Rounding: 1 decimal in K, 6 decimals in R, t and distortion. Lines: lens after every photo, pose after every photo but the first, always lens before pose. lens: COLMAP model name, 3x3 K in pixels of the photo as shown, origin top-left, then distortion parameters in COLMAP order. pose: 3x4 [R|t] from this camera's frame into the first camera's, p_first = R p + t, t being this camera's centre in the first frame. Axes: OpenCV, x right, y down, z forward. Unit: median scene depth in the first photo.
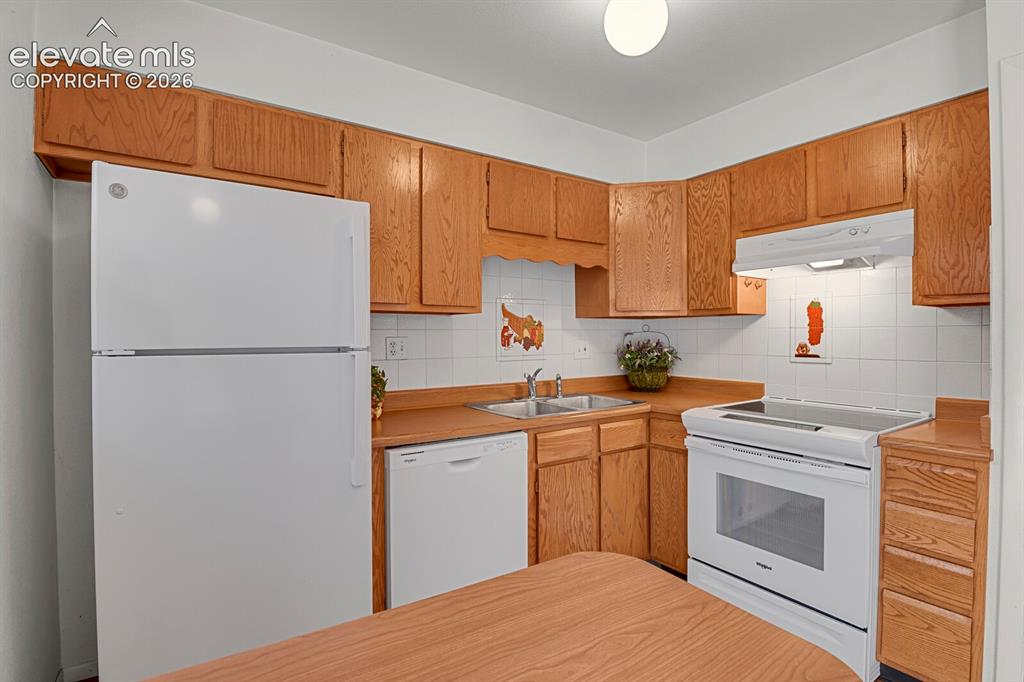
lens RADIAL K [[495.4, 0, 514.2], [0, 495.4, 341.0], [0, 0, 1]] dist [-0.021165, -0.004108]
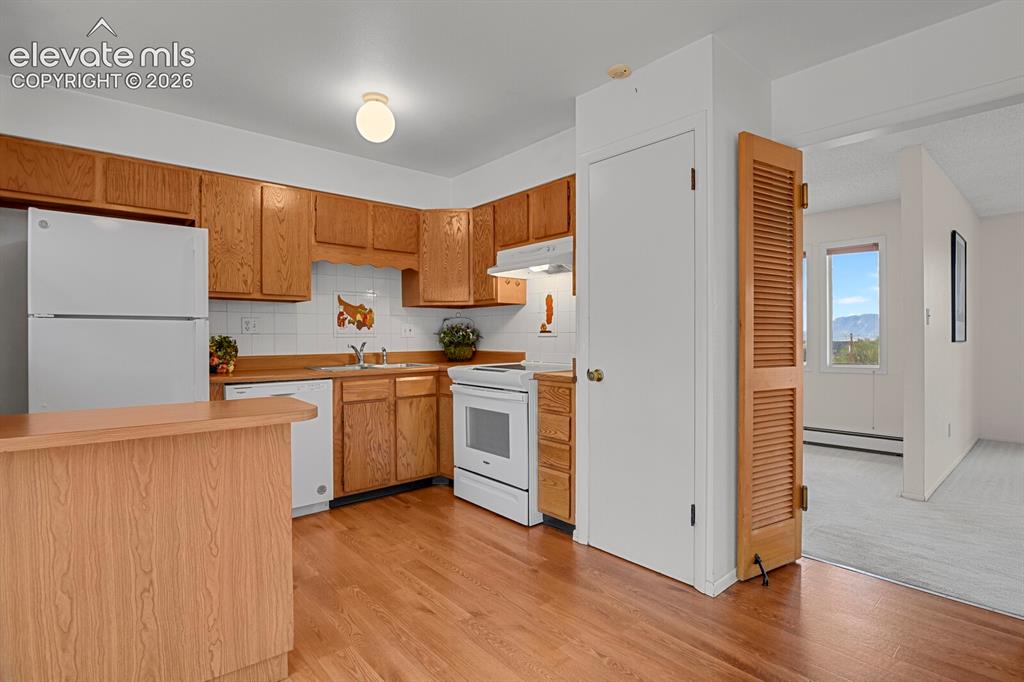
lens RADIAL K [[495.4, 0, 511.2], [0, 495.4, 339.9], [0, 0, 1]] dist [-0.021165, -0.004108]
pose [[0.993071, -0.001790, 0.117500, 0.351483], [0.002091, 0.999995, -0.002438, 0.063486], [-0.117495, 0.002667, 0.993070, -0.497807]]
